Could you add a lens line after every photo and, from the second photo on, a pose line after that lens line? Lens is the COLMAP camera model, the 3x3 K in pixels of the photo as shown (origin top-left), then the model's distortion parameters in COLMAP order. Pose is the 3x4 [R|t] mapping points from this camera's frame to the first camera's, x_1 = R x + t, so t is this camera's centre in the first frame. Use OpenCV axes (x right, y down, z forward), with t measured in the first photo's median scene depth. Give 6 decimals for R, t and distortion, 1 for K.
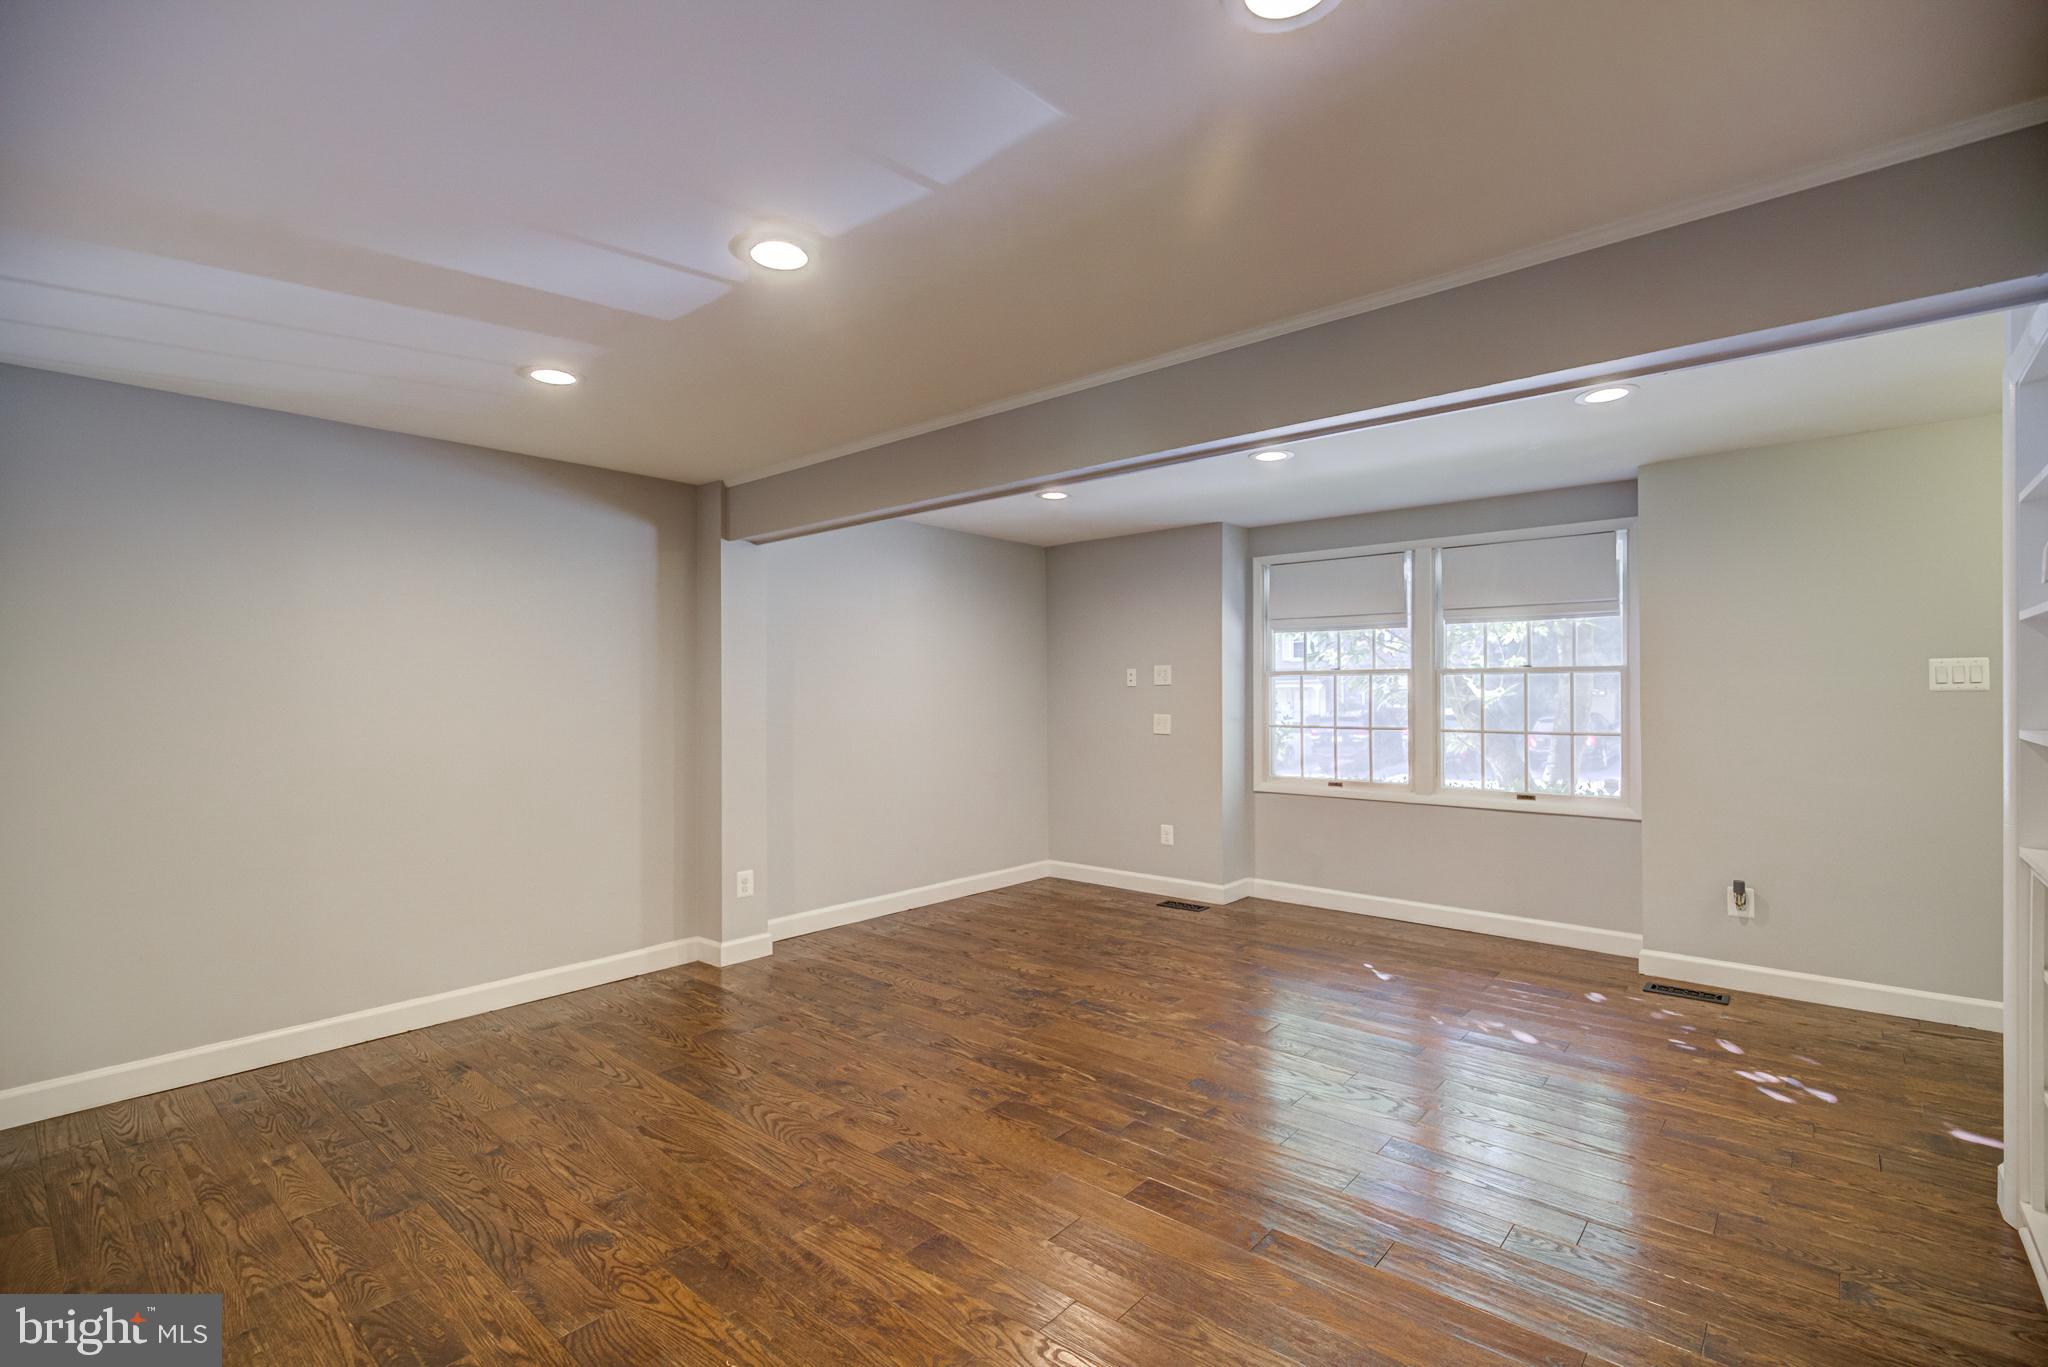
lens RADIAL K [[937.7, 0, 1023.7], [0, 937.7, 694.9], [0, 0, 1]] dist [0.001024, 0.001241]
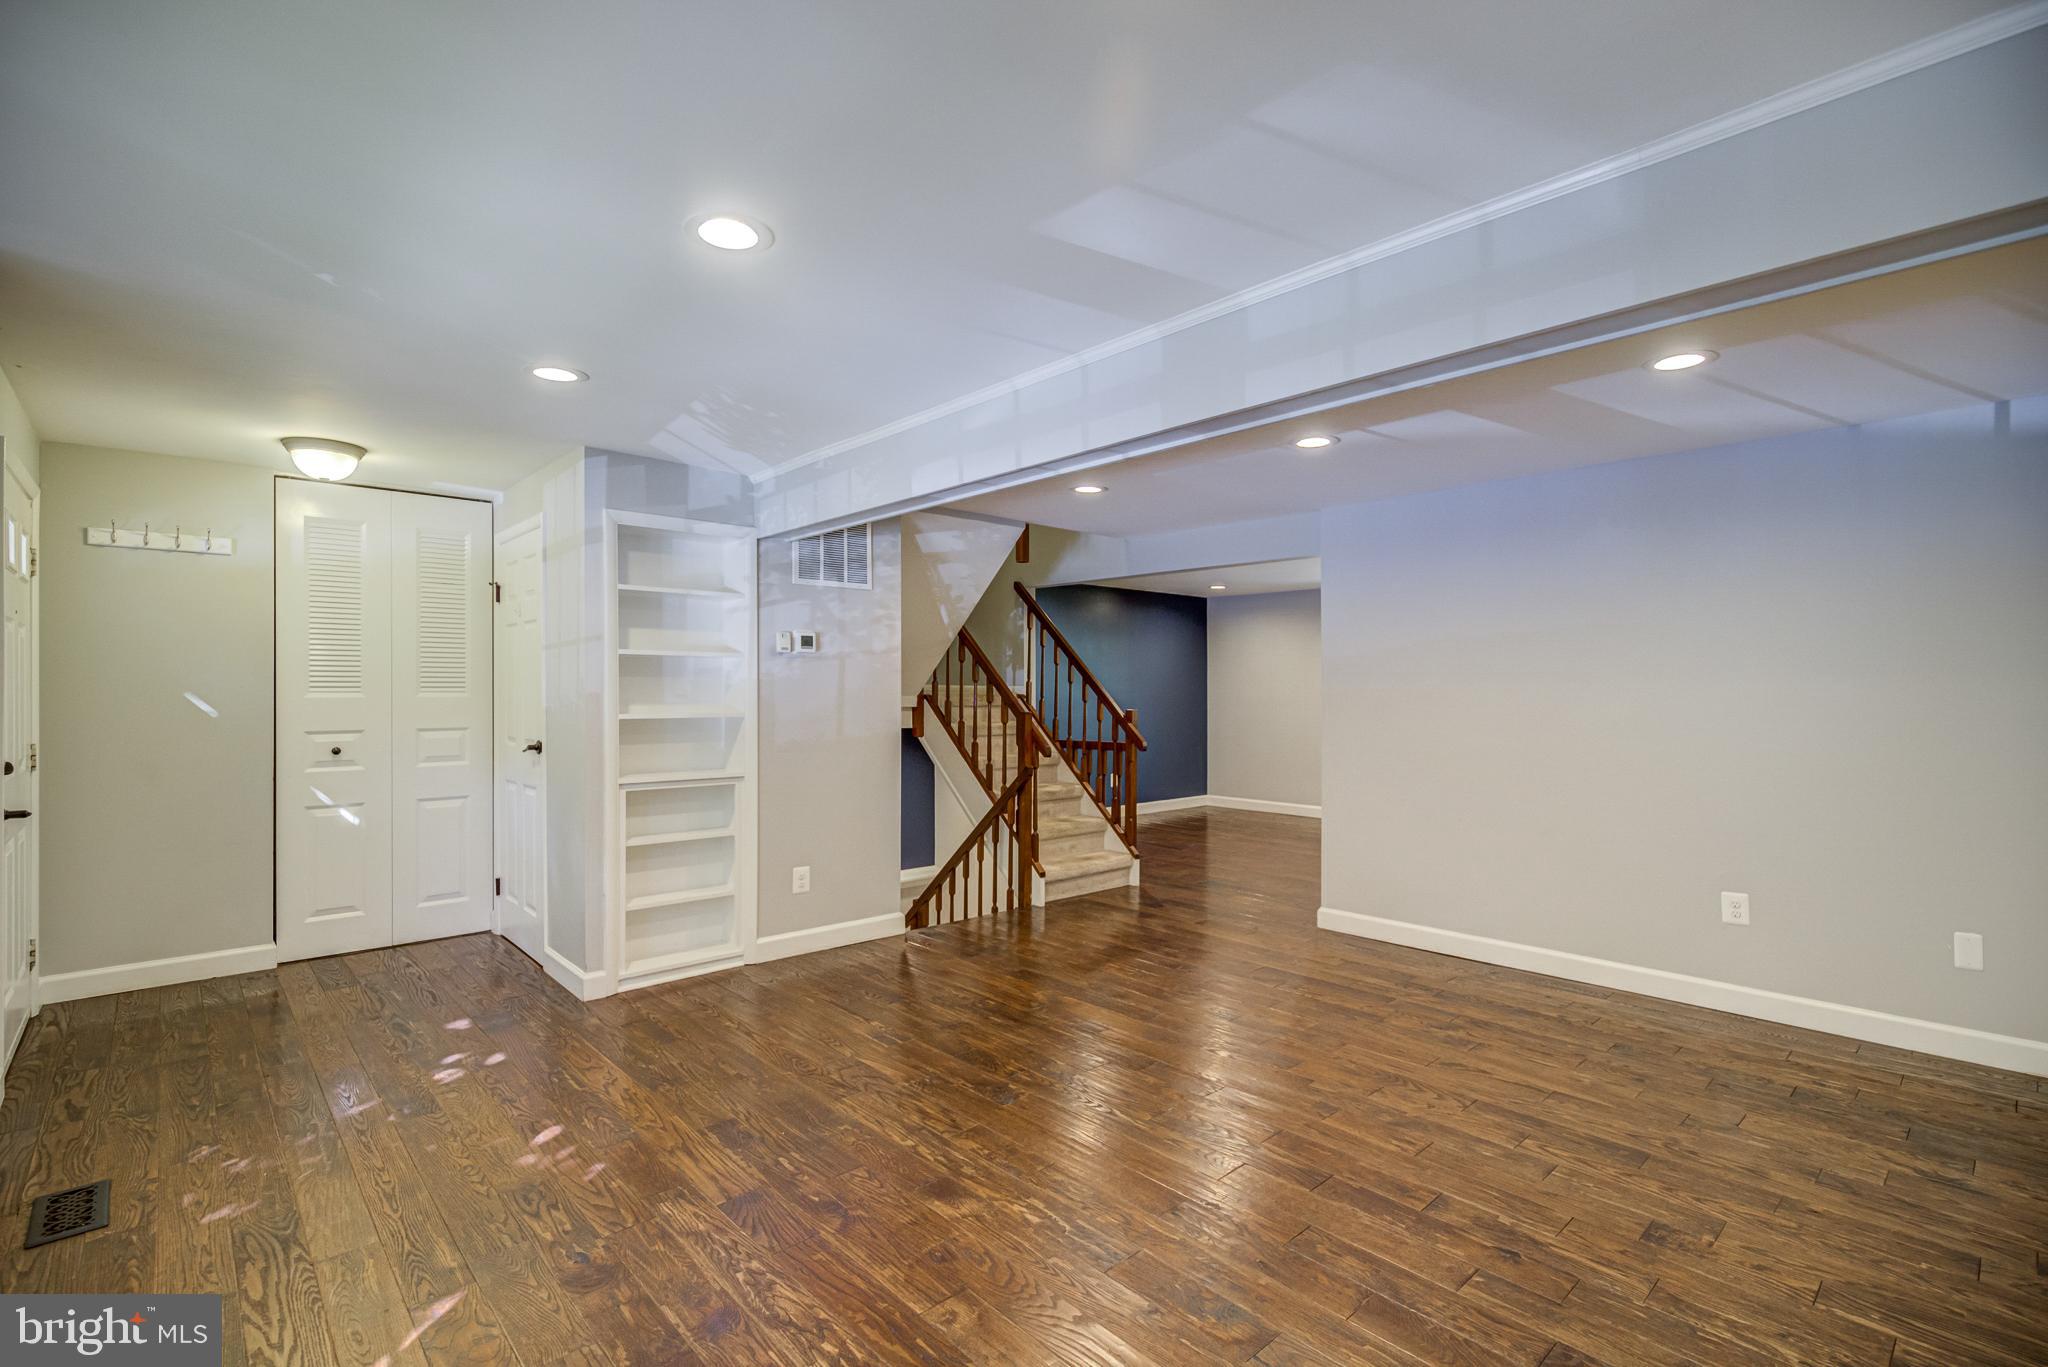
lens RADIAL K [[937.7, 0, 1012.7], [0, 937.7, 684.6], [0, 0, 1]] dist [0.001024, 0.001241]
pose [[-0.992329, 0.004994, 0.123526, 0.040923], [0.004568, 0.999983, -0.003738, -0.004969], [-0.123543, -0.003145, -0.992334, 1.352634]]
